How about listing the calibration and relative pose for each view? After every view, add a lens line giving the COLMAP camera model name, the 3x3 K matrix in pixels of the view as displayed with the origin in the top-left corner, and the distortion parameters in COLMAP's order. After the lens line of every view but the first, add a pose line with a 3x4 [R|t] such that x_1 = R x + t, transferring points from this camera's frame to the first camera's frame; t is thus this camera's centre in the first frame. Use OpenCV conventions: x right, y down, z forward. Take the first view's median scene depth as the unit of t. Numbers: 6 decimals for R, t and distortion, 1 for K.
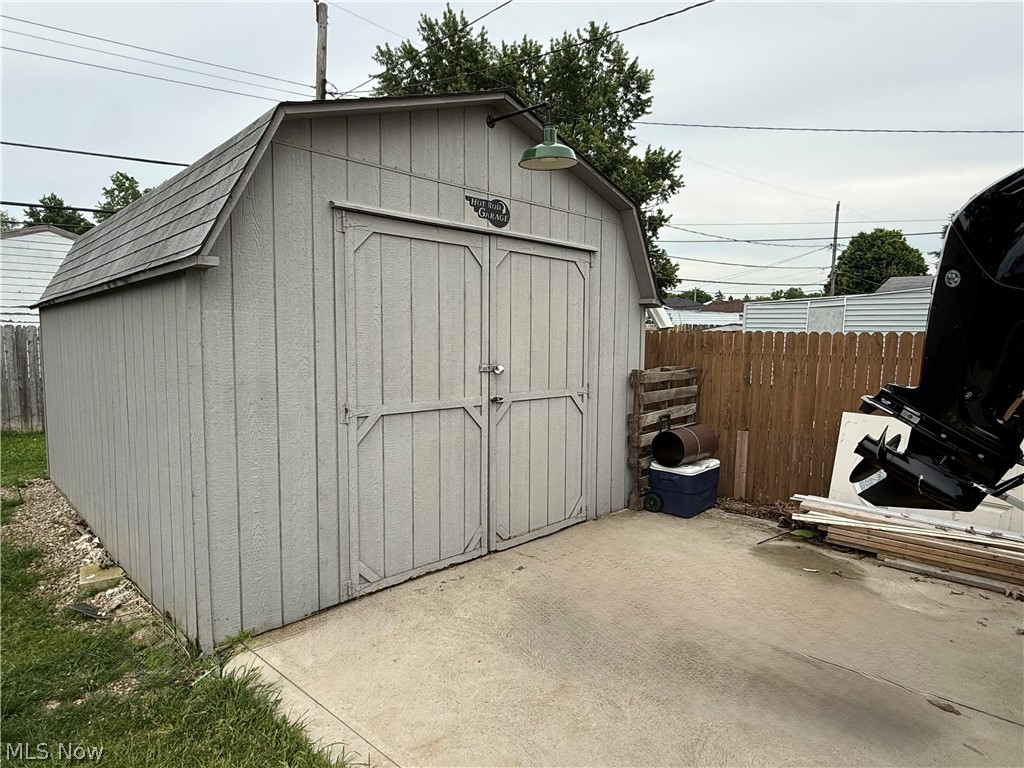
lens RADIAL K [[596.2, 0, 513.7], [0, 596.2, 381.5], [0, 0, 1]] dist [0.021511, 0.000535]
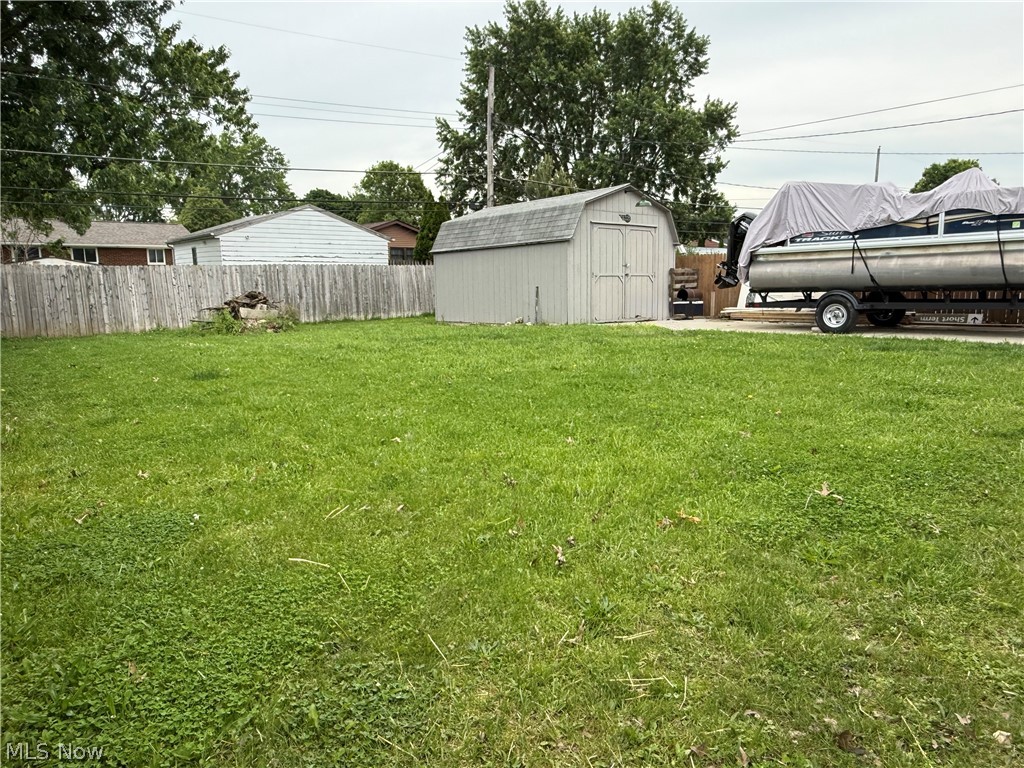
lens RADIAL K [[667.6, 0, 509.5], [0, 667.6, 390.4], [0, 0, 1]] dist [-0.016499, 0.000457]
pose [[0.996210, -0.011062, -0.086273, -0.042889], [0.017974, 0.996652, 0.079758, 0.042751], [0.085102, -0.081006, 0.993074, -0.327388]]
